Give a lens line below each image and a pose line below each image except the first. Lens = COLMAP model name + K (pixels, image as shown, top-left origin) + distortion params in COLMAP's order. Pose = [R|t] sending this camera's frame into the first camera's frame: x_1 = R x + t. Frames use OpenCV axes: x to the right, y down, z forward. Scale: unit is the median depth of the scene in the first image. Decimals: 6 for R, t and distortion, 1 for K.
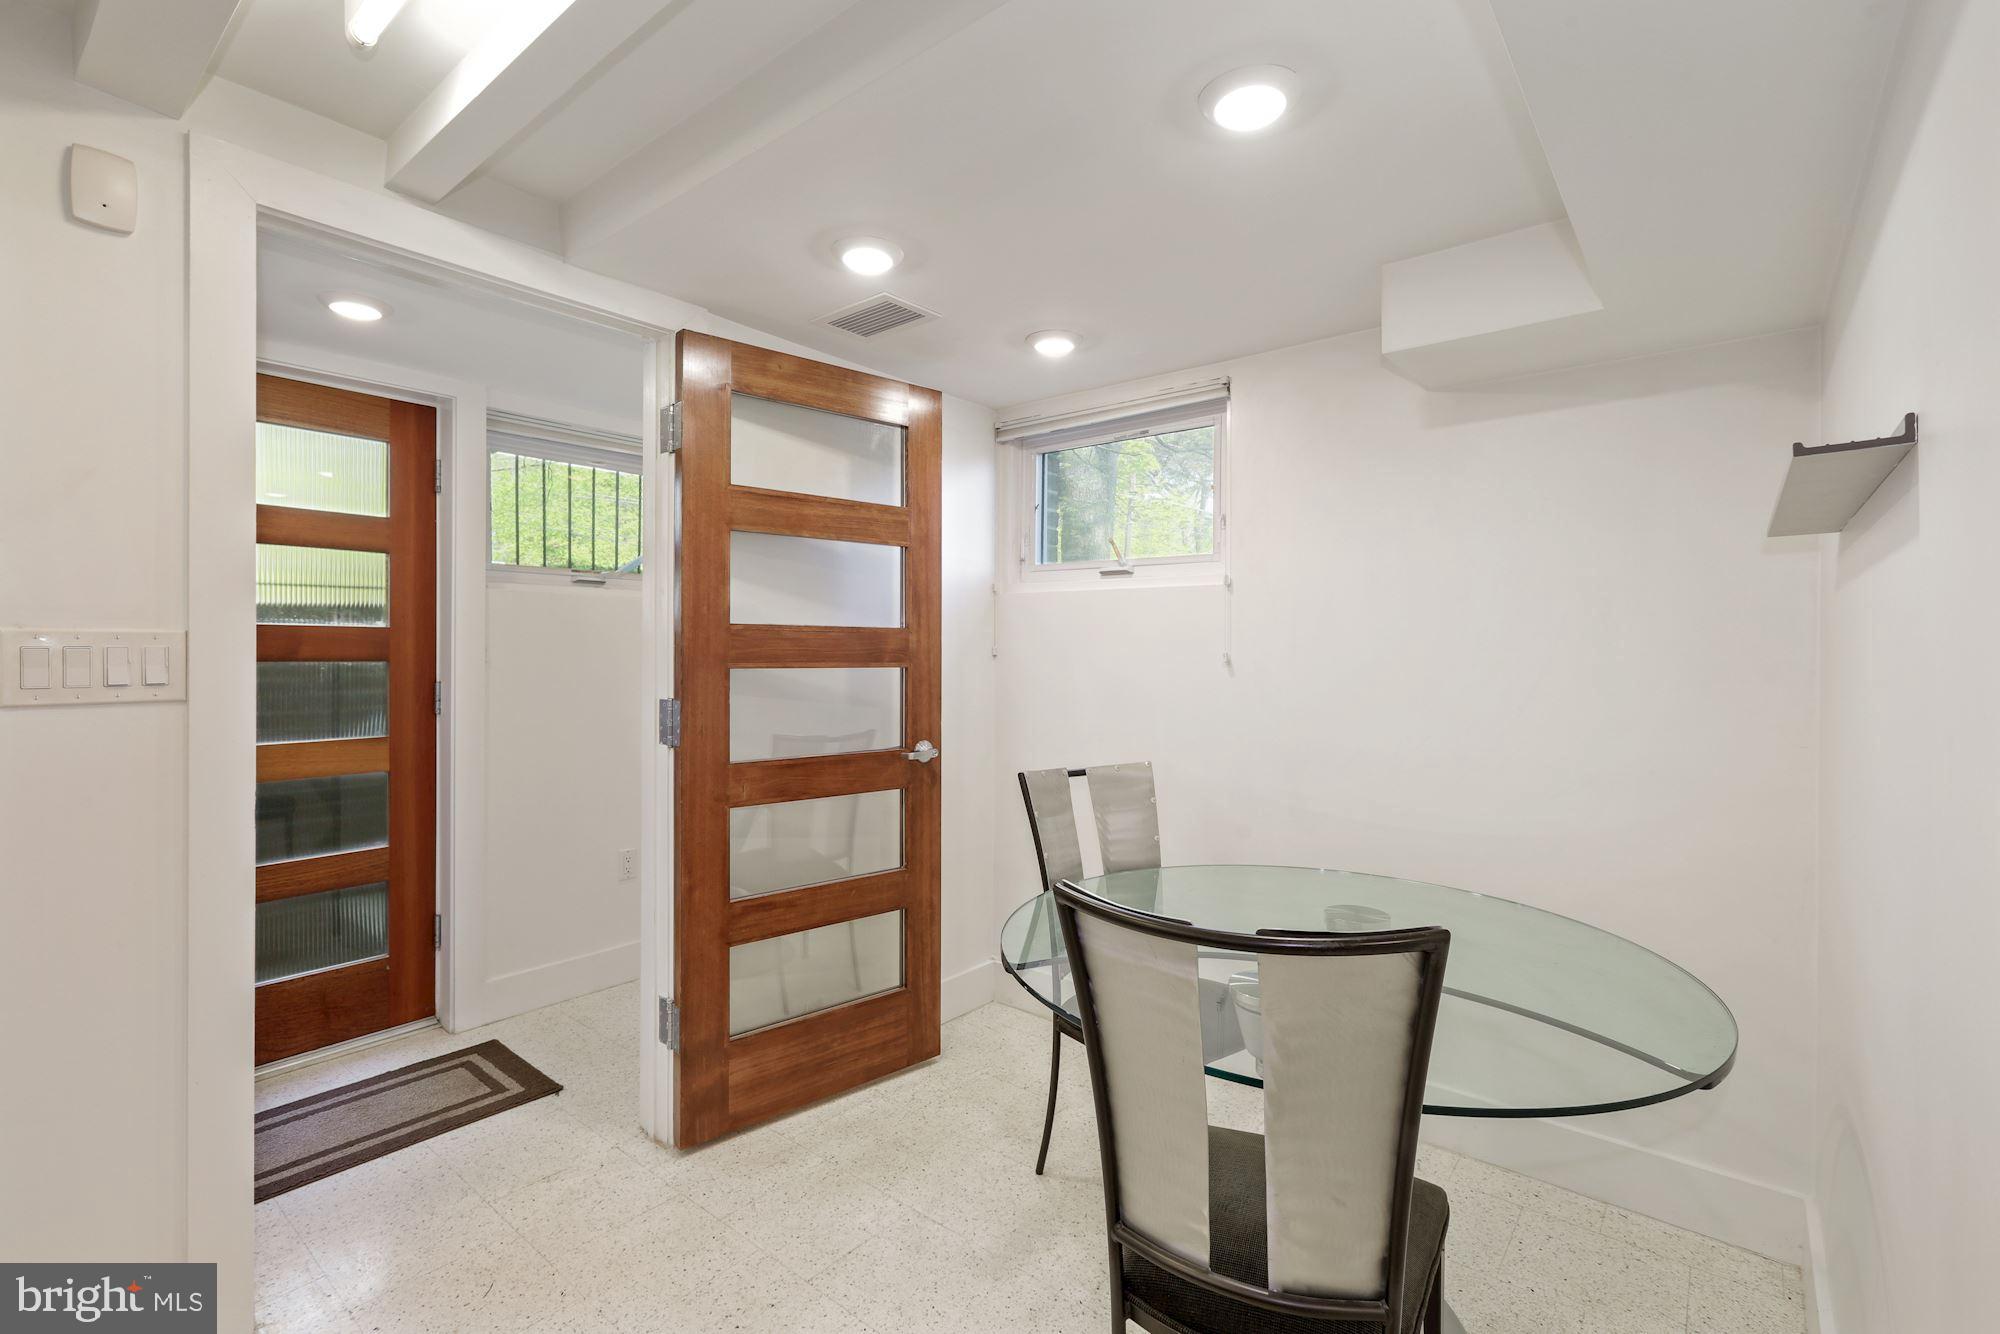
lens RADIAL K [[894.6, 0, 1002.3], [0, 894.6, 660.8], [0, 0, 1]] dist [-0.015906, 0.007825]
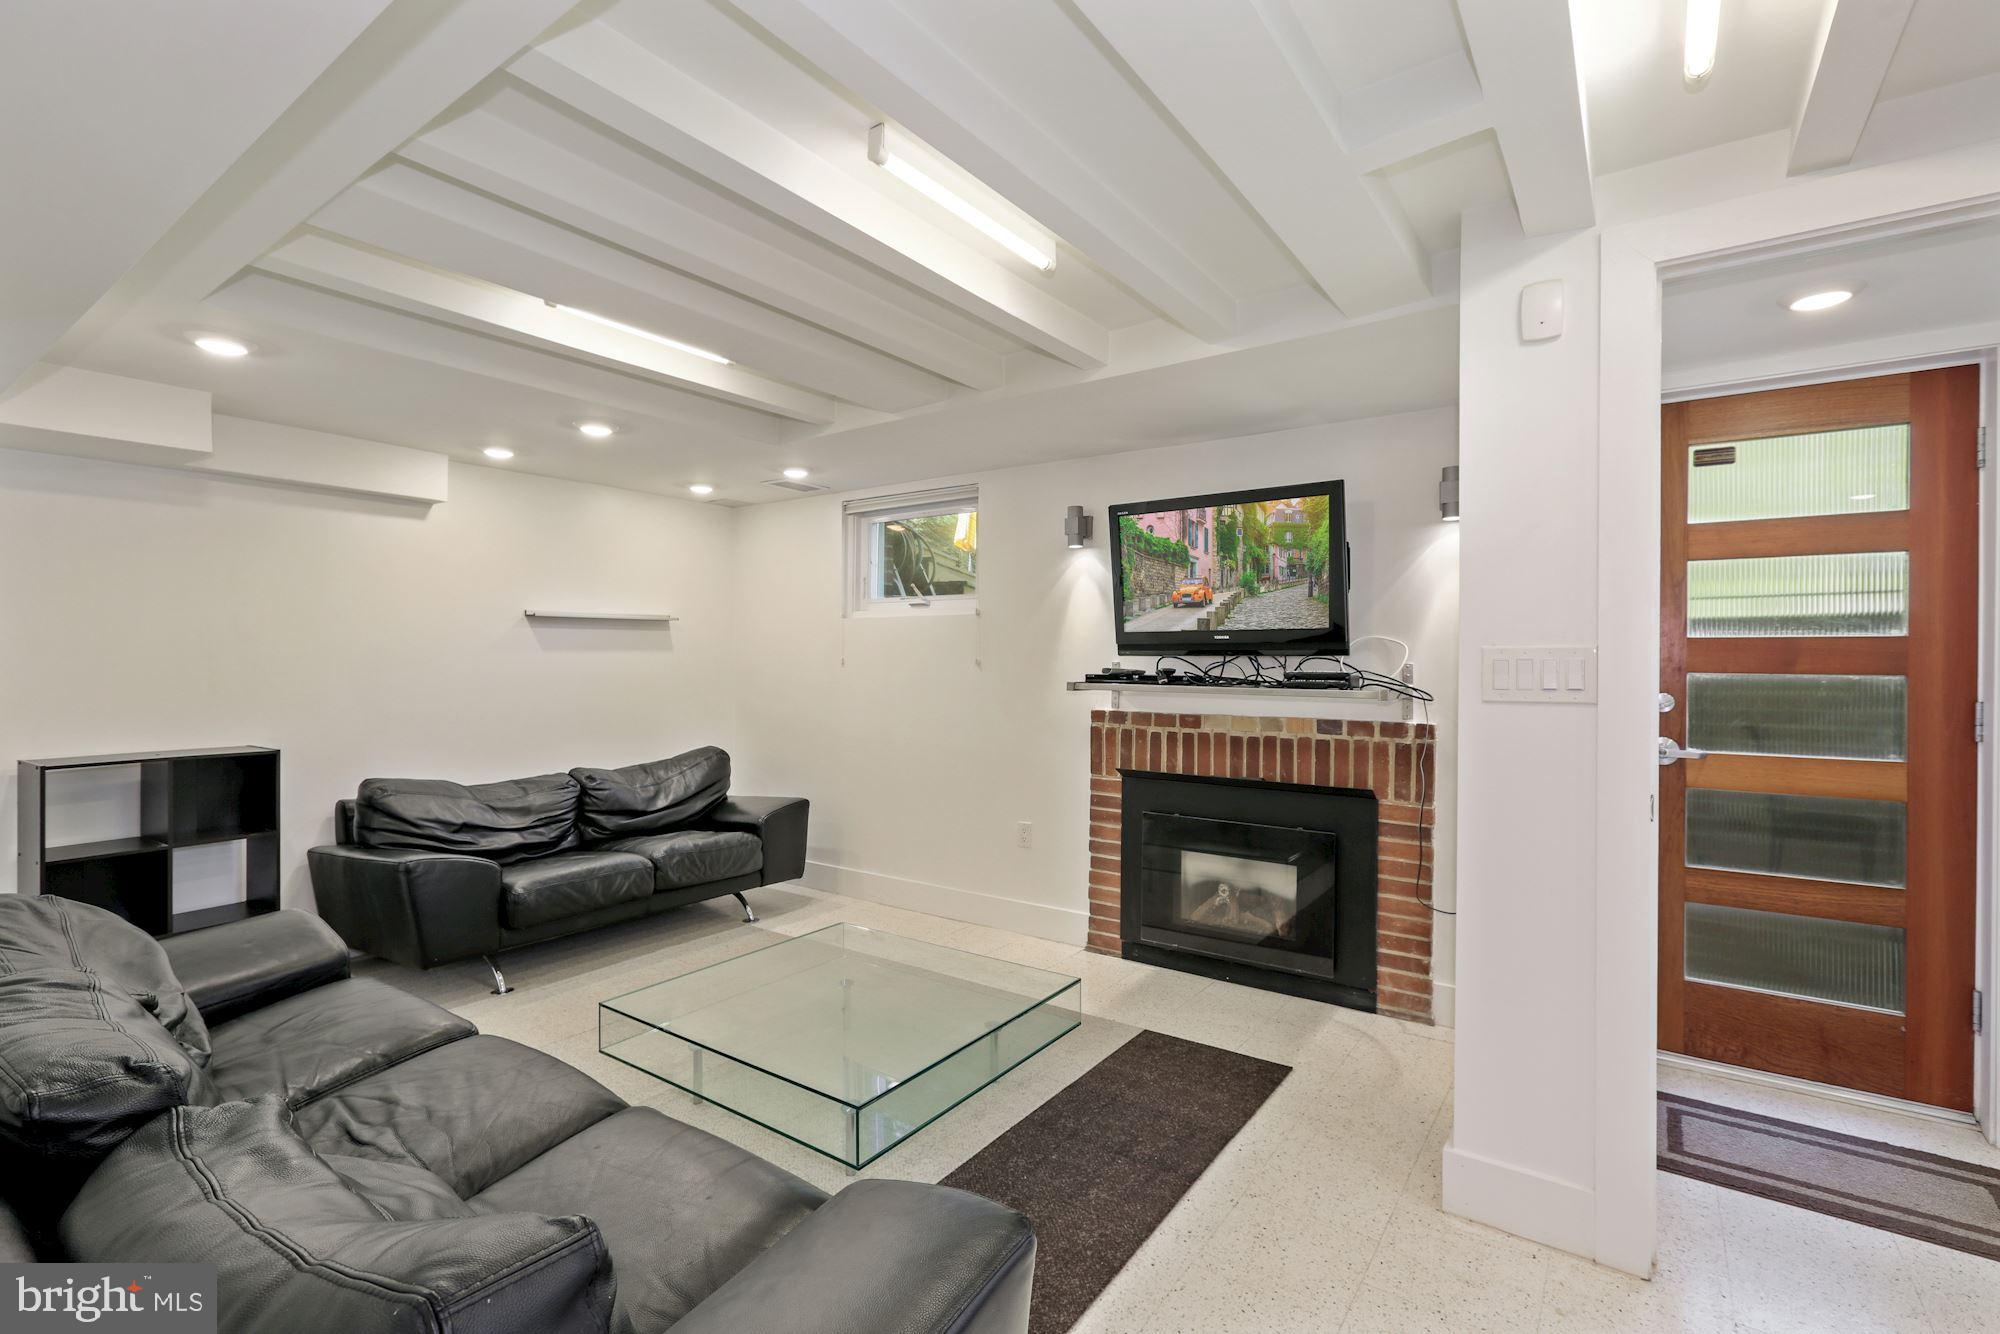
lens RADIAL K [[894.6, 0, 990.1], [0, 894.6, 661.7], [0, 0, 1]] dist [-0.015906, 0.007825]
pose [[0.065245, -0.001942, -0.997867, 0.134593], [-0.011776, 0.999927, -0.002716, 0.000533], [0.997800, 0.011928, 0.065217, 0.058182]]
